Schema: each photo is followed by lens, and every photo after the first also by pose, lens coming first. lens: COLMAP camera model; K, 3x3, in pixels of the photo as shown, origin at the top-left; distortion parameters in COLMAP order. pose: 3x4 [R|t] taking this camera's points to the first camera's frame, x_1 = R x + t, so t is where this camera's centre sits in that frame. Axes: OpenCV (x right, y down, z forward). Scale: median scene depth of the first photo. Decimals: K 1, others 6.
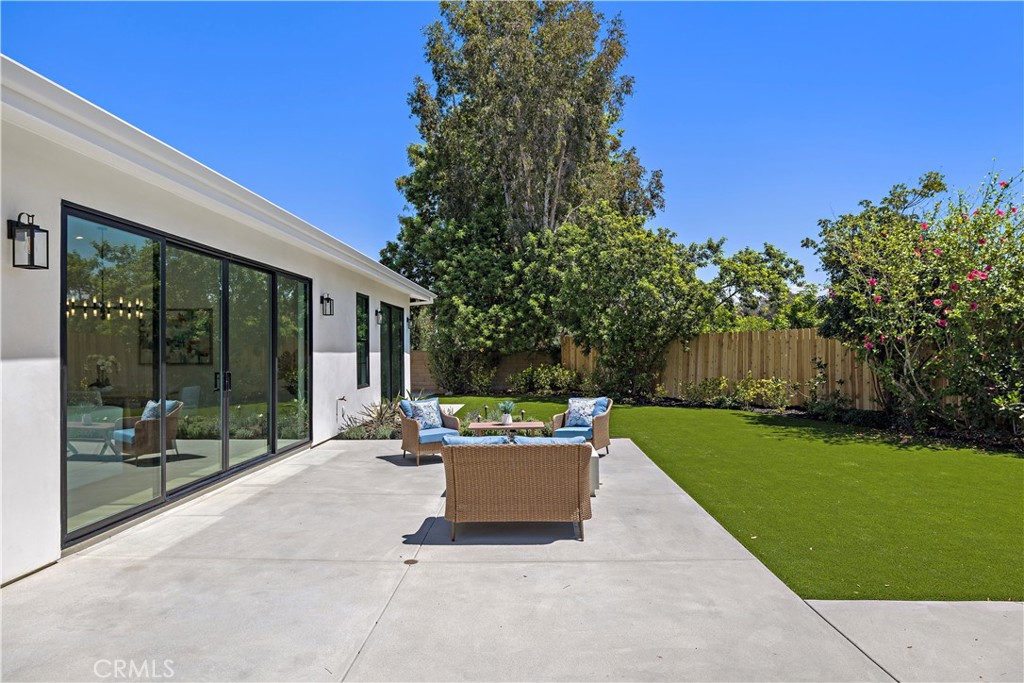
lens RADIAL K [[604.5, 0, 520.4], [0, 604.5, 347.4], [0, 0, 1]] dist [-0.004056, 0.000190]
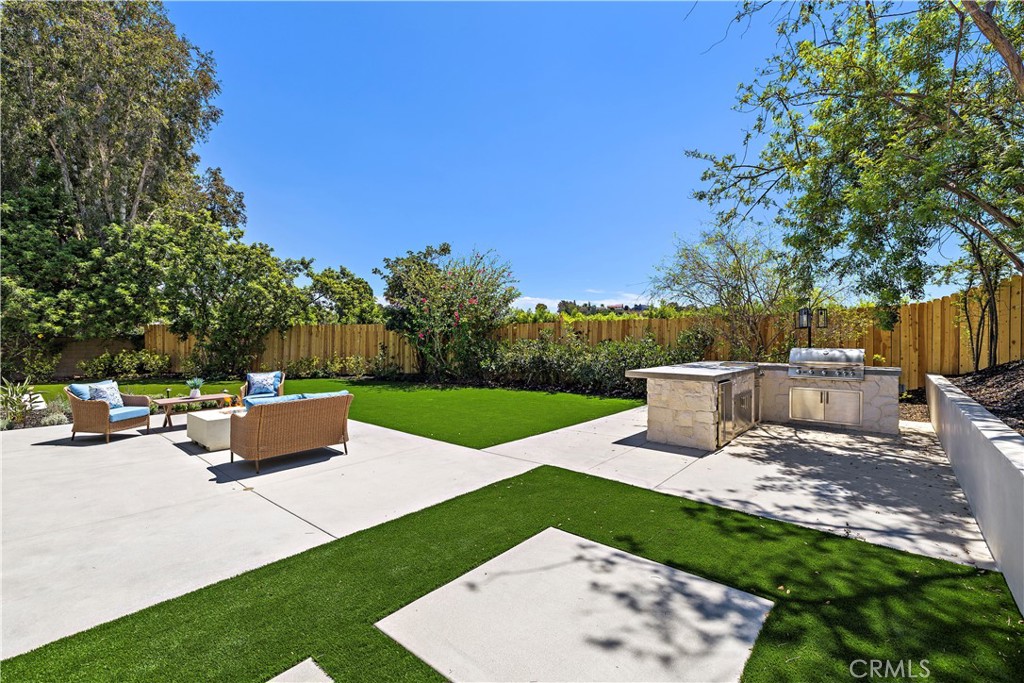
lens RADIAL K [[443.0, 0, 519.3], [0, 443.0, 338.9], [0, 0, 1]] dist [0.006967, -0.000051]
pose [[0.635950, 0.004484, 0.771717, -0.163826], [-0.009130, 0.999957, 0.001714, 0.001381], [-0.771676, -0.008136, 0.635963, -0.034789]]
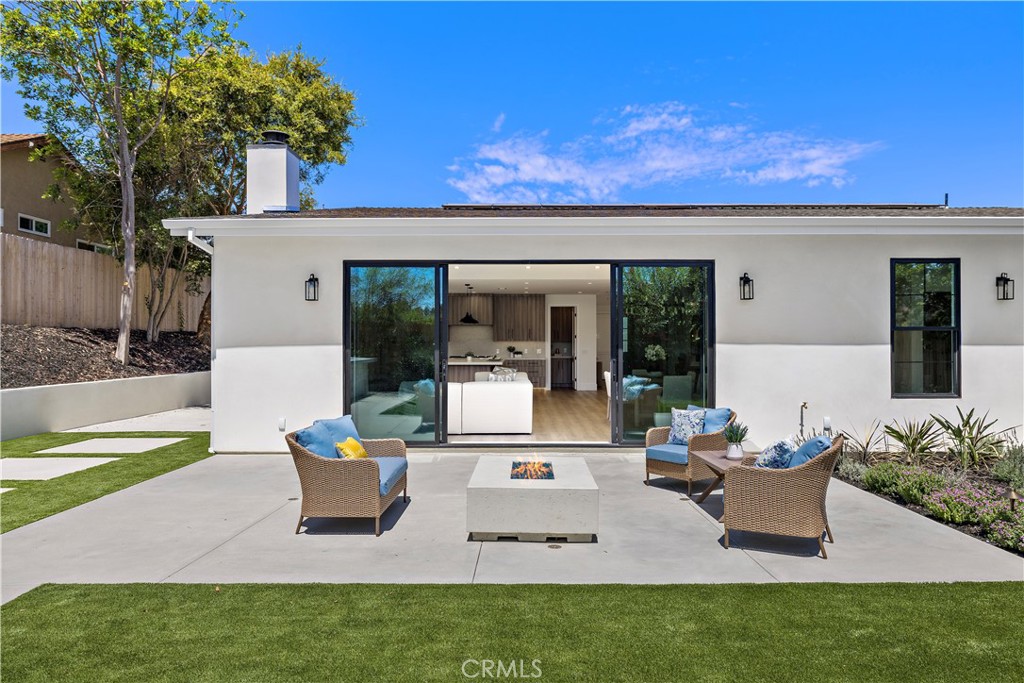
lens RADIAL K [[691.8, 0, 515.6], [0, 691.8, 345.0], [0, 0, 1]] dist [0.014508, -0.002582]
pose [[0.013984, 0.009522, -0.999857, 0.386739], [0.002419, 0.999951, 0.009557, -0.000481], [0.999899, -0.002552, 0.013960, 0.416331]]
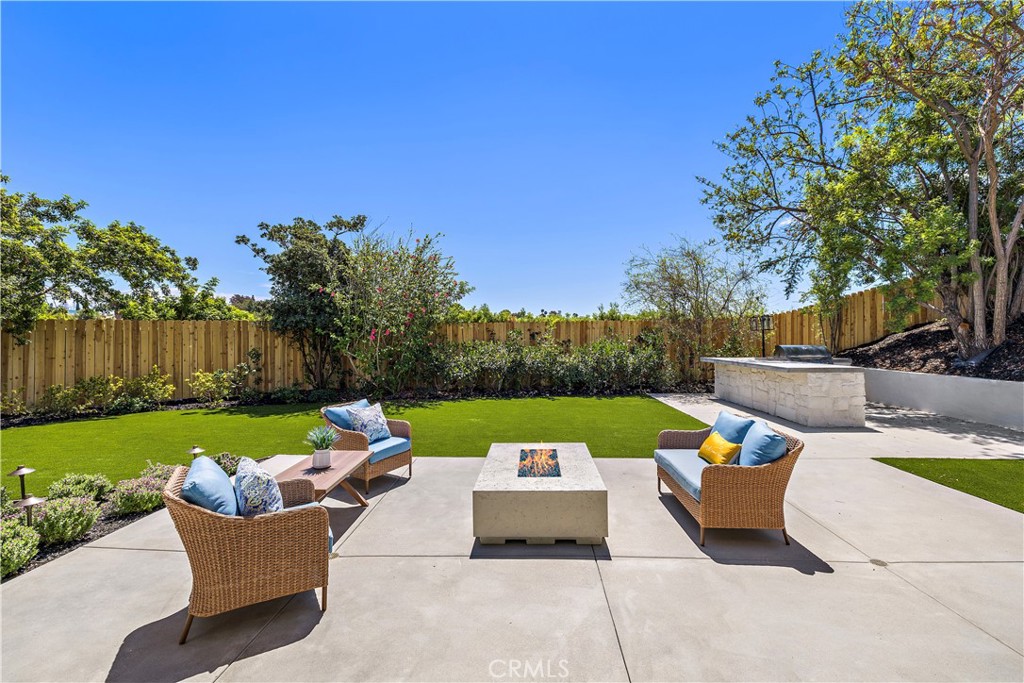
lens RADIAL K [[443.0, 0, 517.8], [0, 443.0, 336.9], [0, 0, 1]] dist [0.006967, -0.000051]
pose [[0.011618, 0.007155, 0.999907, -0.253337], [-0.000068, 0.999974, -0.007155, 0.001962], [-0.999933, 0.000015, 0.011619, 0.444312]]
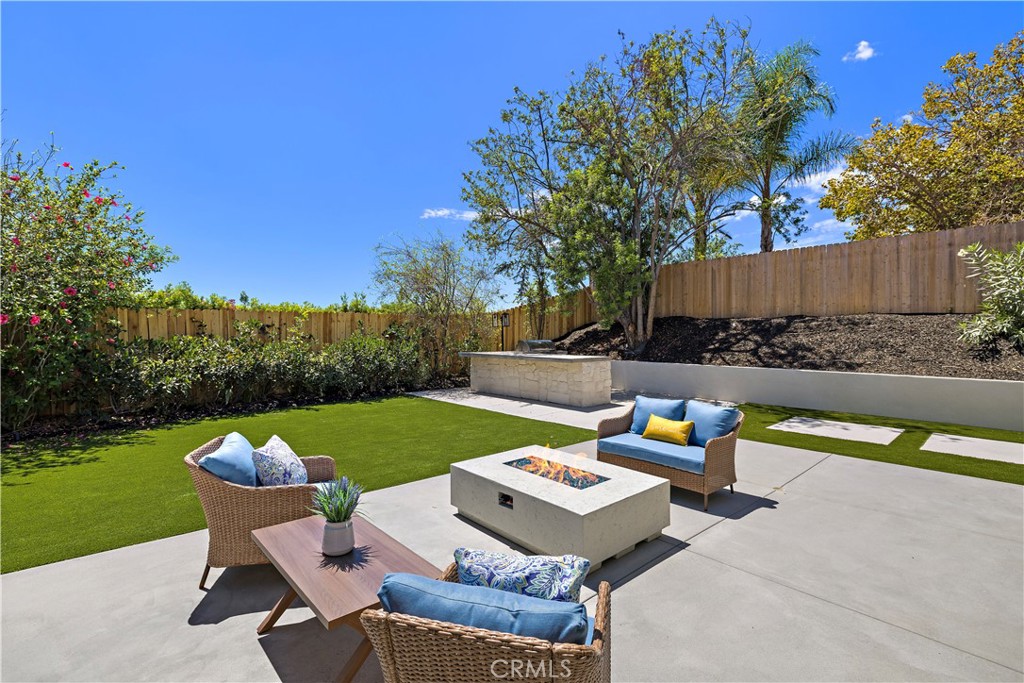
lens RADIAL K [[470.7, 0, 514.8], [0, 470.7, 340.5], [0, 0, 1]] dist [-0.015760, -0.000601]
pose [[-0.673909, -0.005168, 0.738796, -0.157886], [-0.000420, 0.999978, 0.006612, 0.005159], [-0.738814, 0.004146, -0.673897, 0.608756]]
